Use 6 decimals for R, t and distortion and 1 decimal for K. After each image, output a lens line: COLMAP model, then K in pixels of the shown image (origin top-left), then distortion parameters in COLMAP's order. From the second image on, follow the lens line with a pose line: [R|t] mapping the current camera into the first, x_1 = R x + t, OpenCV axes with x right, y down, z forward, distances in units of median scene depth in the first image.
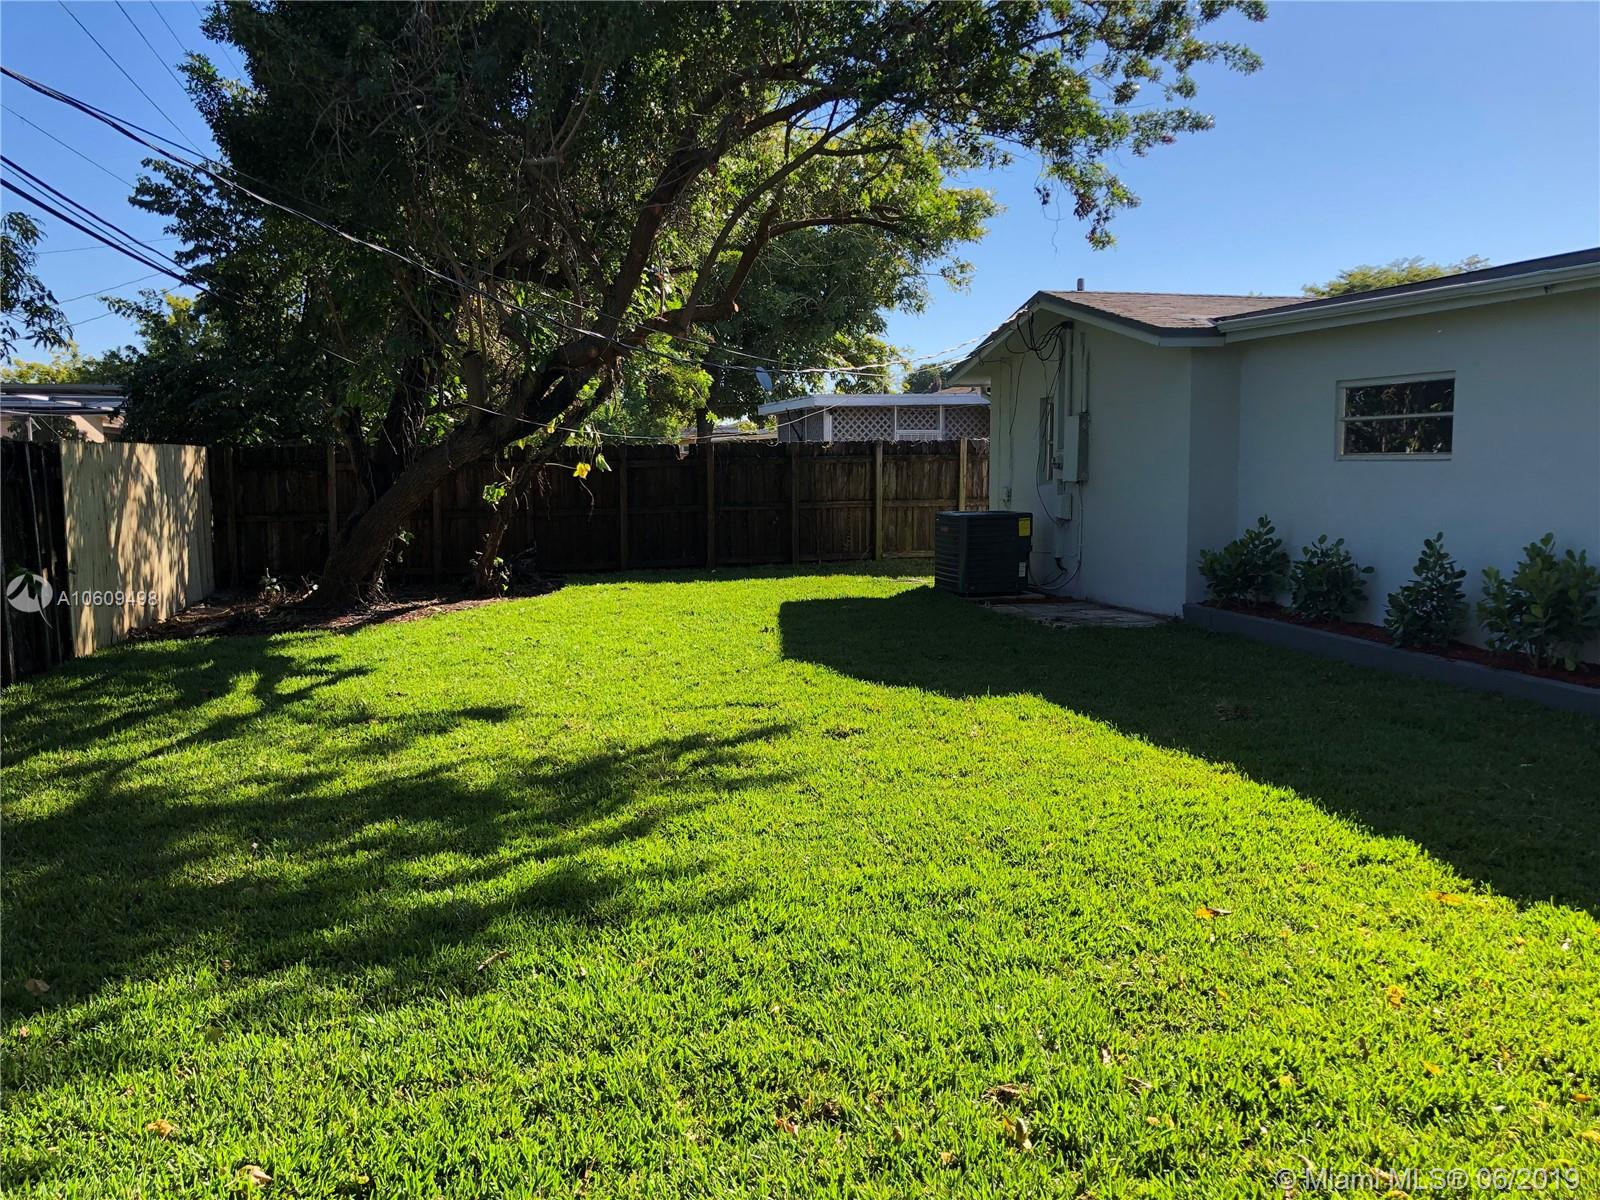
lens RADIAL K [[1391.7, 0, 784.3], [0, 1391.7, 598.0], [0, 0, 1]] dist [0.062396, -0.069623]
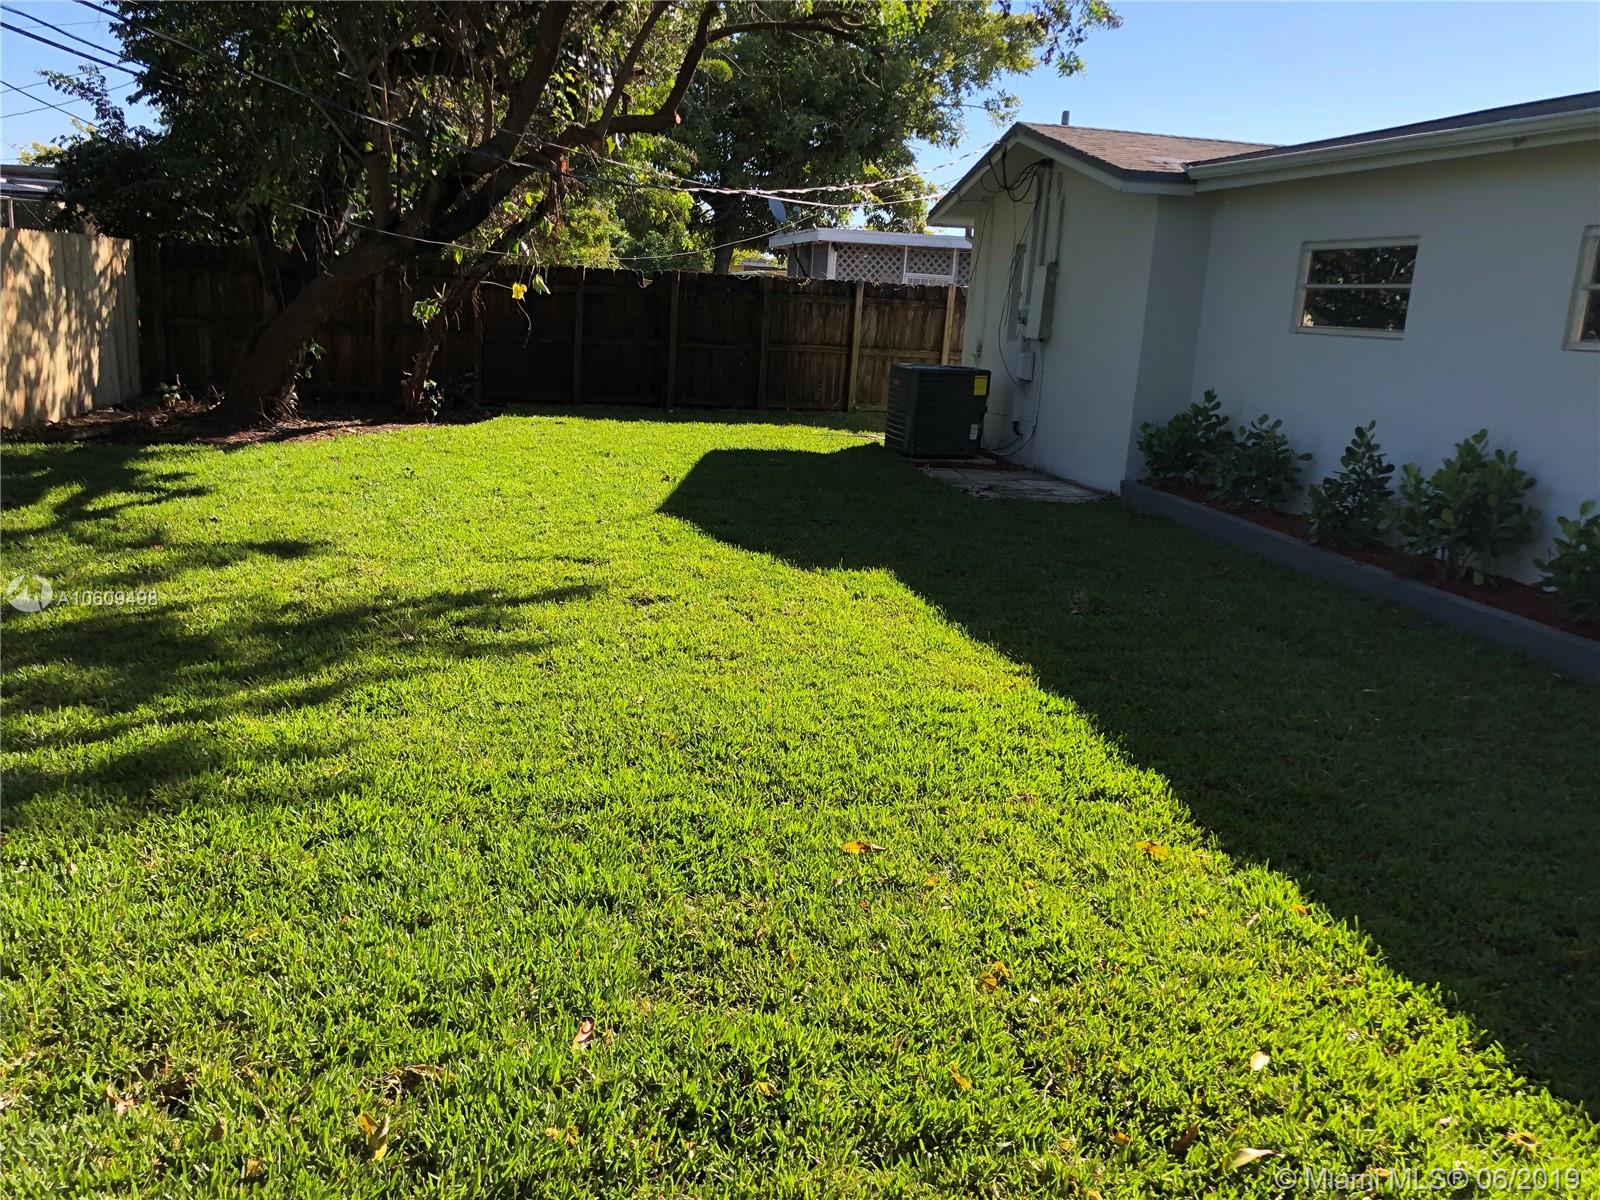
lens RADIAL K [[1391.7, 0, 809.9], [0, 1391.7, 604.6], [0, 0, 1]] dist [0.062396, -0.069623]
pose [[0.996970, 0.071678, -0.030223, 0.128300], [-0.067727, 0.990936, 0.116013, -0.008485], [0.038264, -0.113615, 0.992788, 0.077394]]
